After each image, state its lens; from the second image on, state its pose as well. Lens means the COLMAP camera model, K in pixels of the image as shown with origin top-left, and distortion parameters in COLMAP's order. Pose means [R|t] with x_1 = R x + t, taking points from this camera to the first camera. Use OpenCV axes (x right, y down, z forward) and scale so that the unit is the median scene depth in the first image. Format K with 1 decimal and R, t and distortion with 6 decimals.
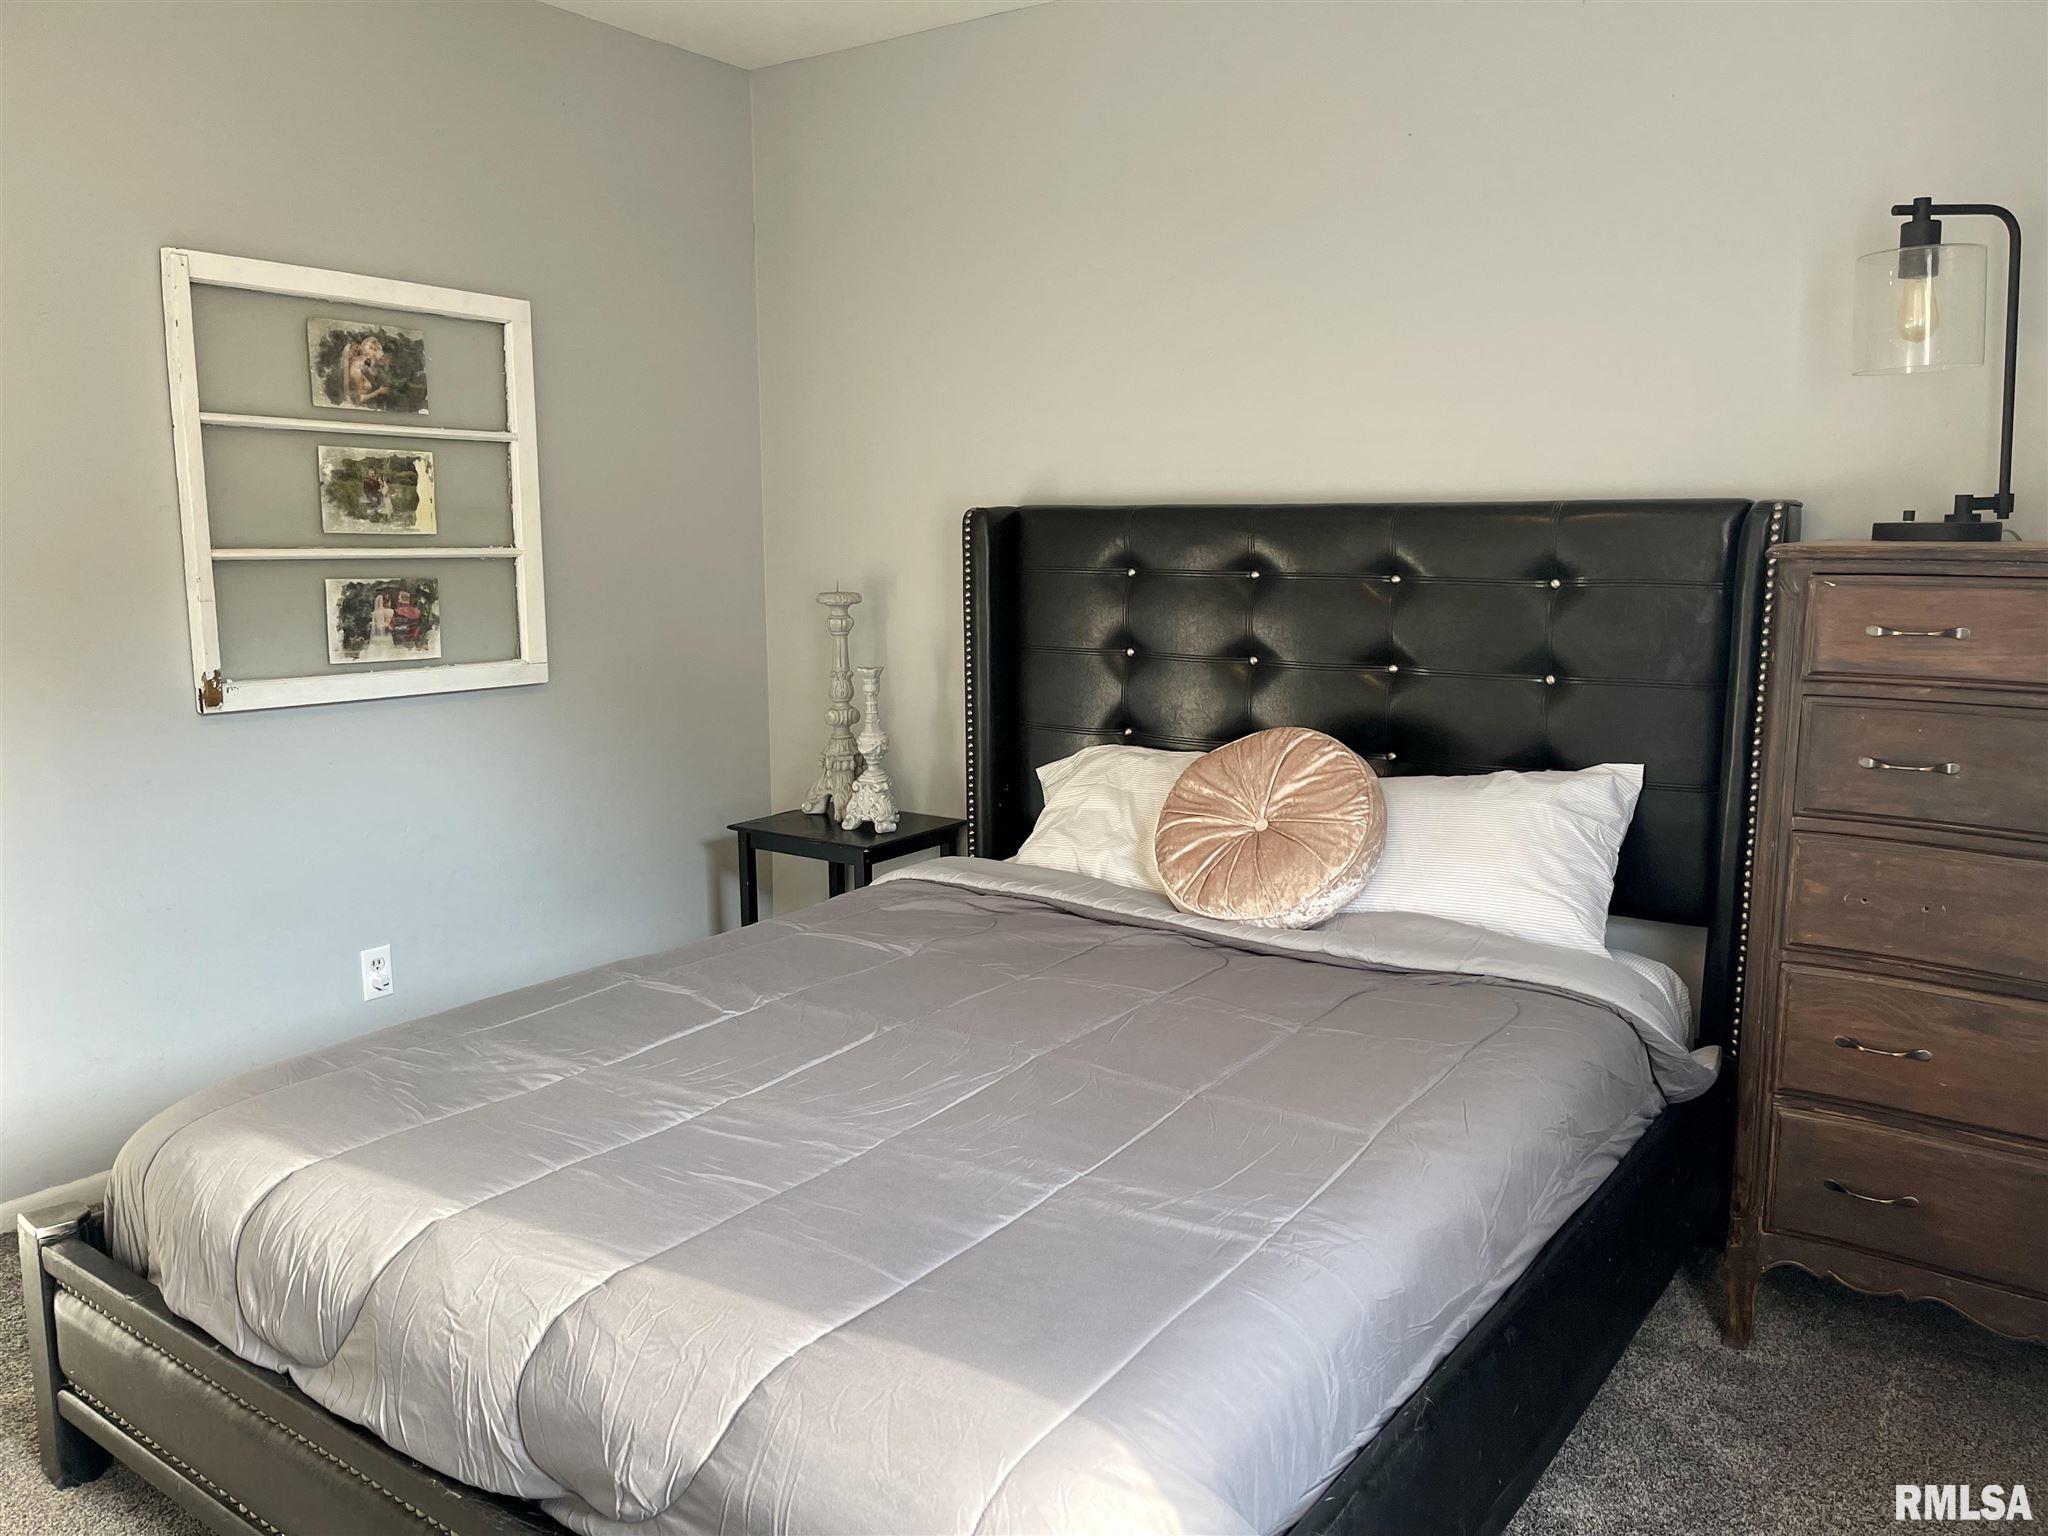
lens RADIAL K [[1546.2, 0, 1022.4], [0, 1546.2, 788.9], [0, 0, 1]] dist [0.059924, -0.085935]
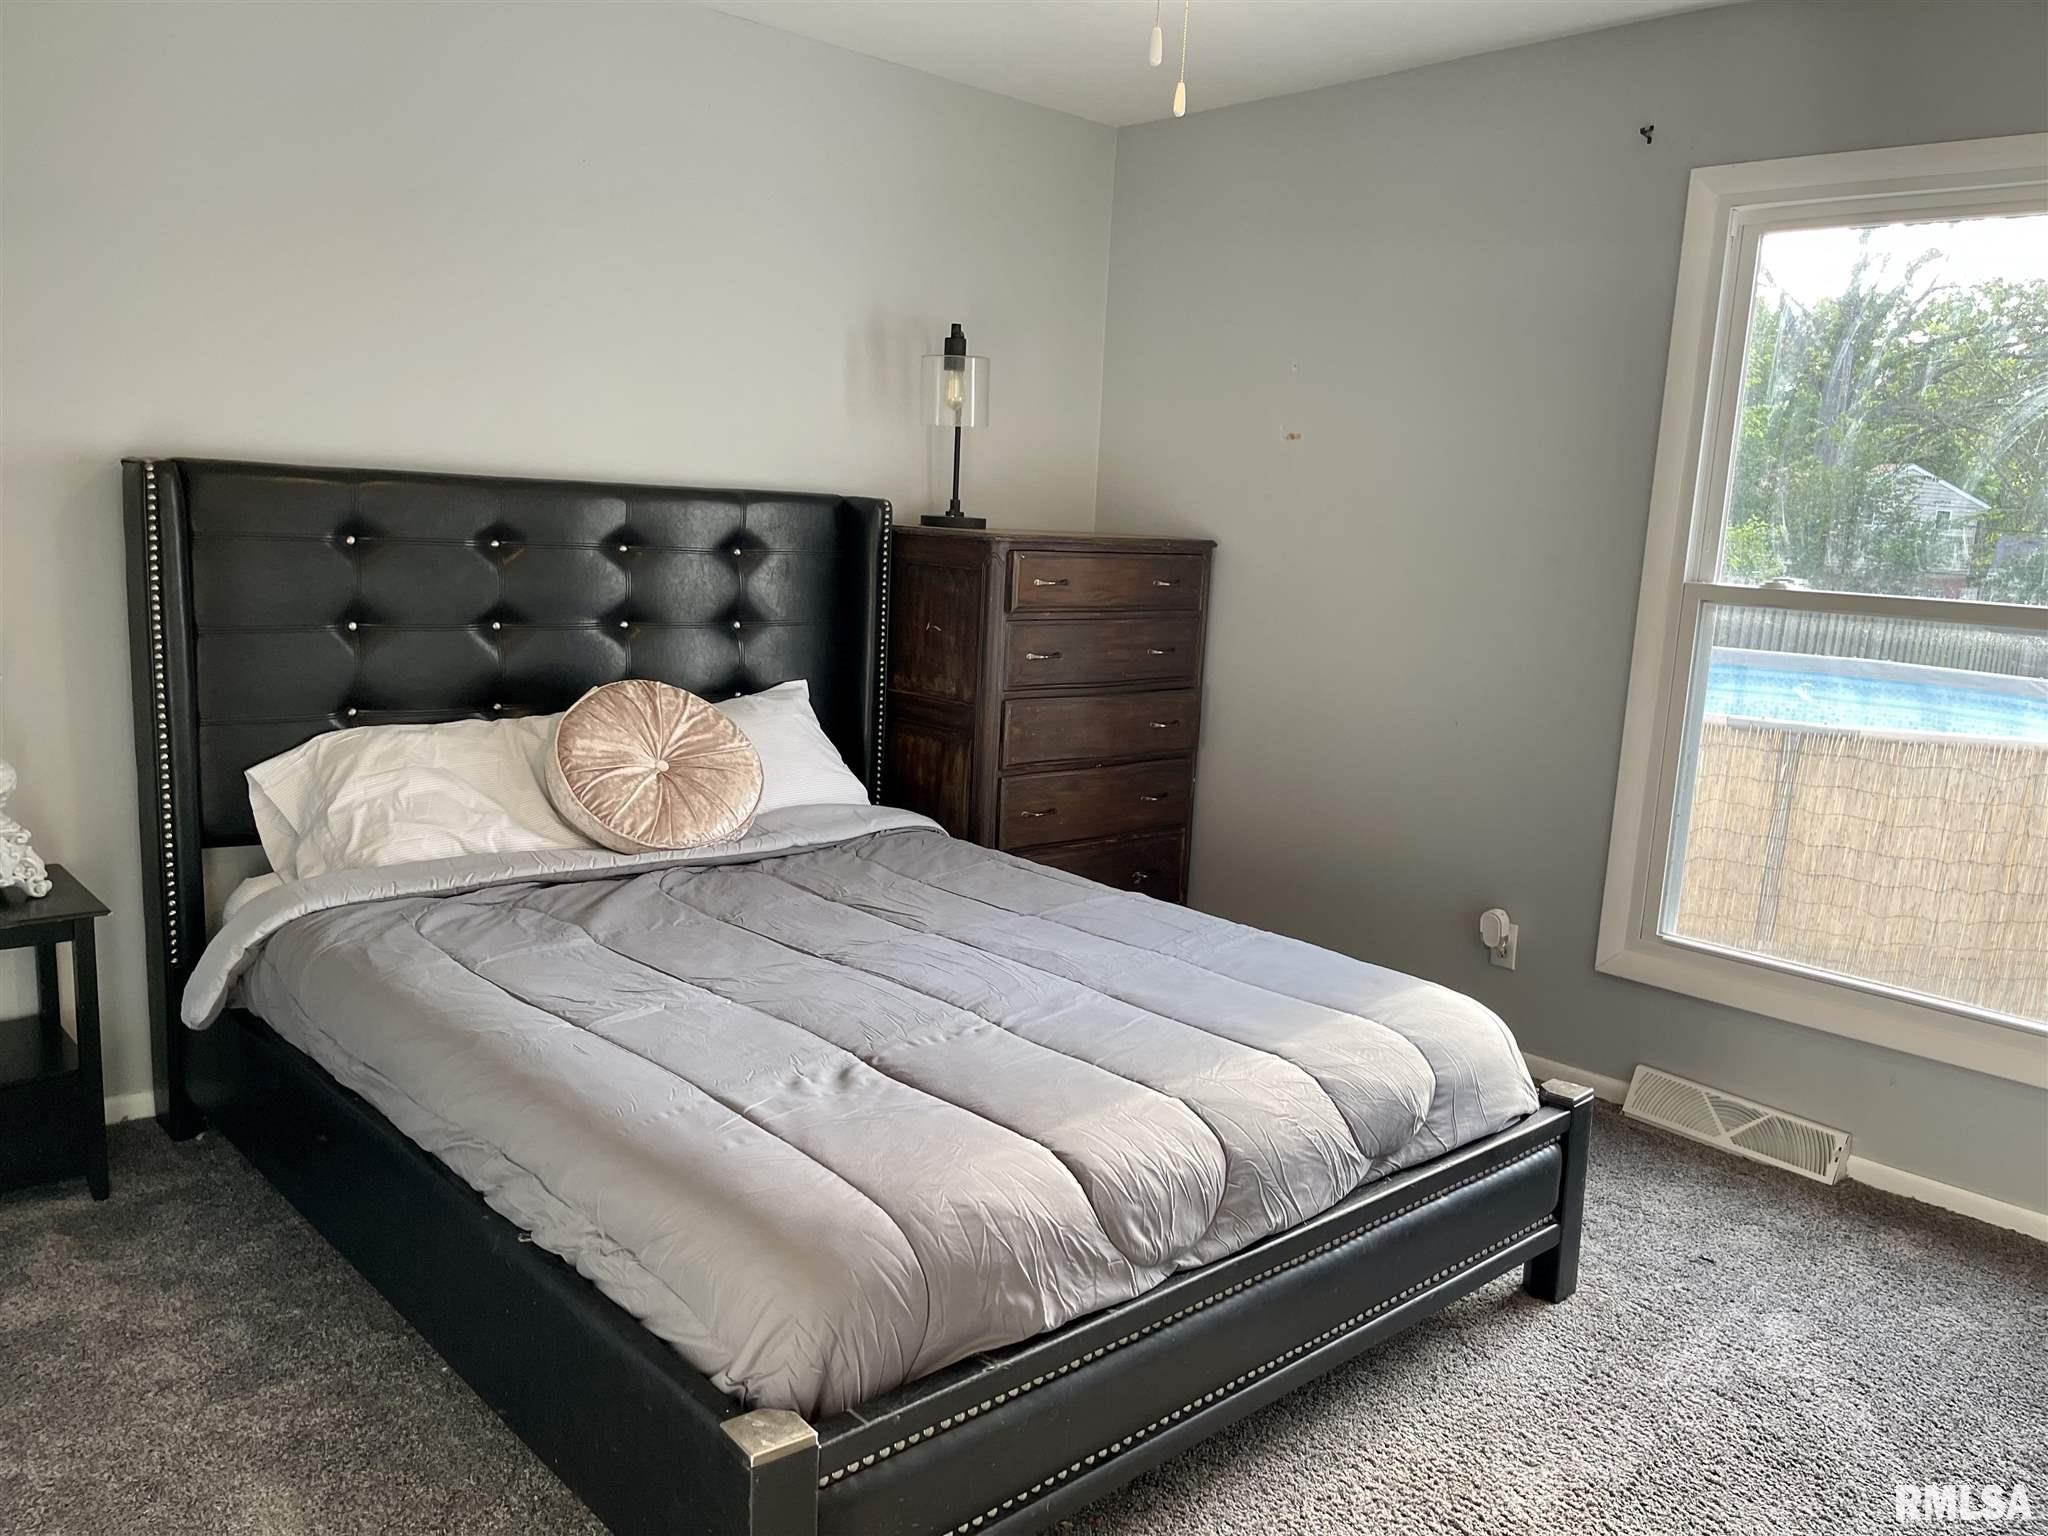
lens RADIAL K [[1546.2, 0, 1022.4], [0, 1546.2, 788.9], [0, 0, 1]] dist [0.059924, -0.085935]
pose [[0.211273, -0.169164, 0.962677, -0.991183], [0.117731, 0.982143, 0.146747, -0.107027], [-0.970311, 0.082333, 0.227416, 0.517712]]
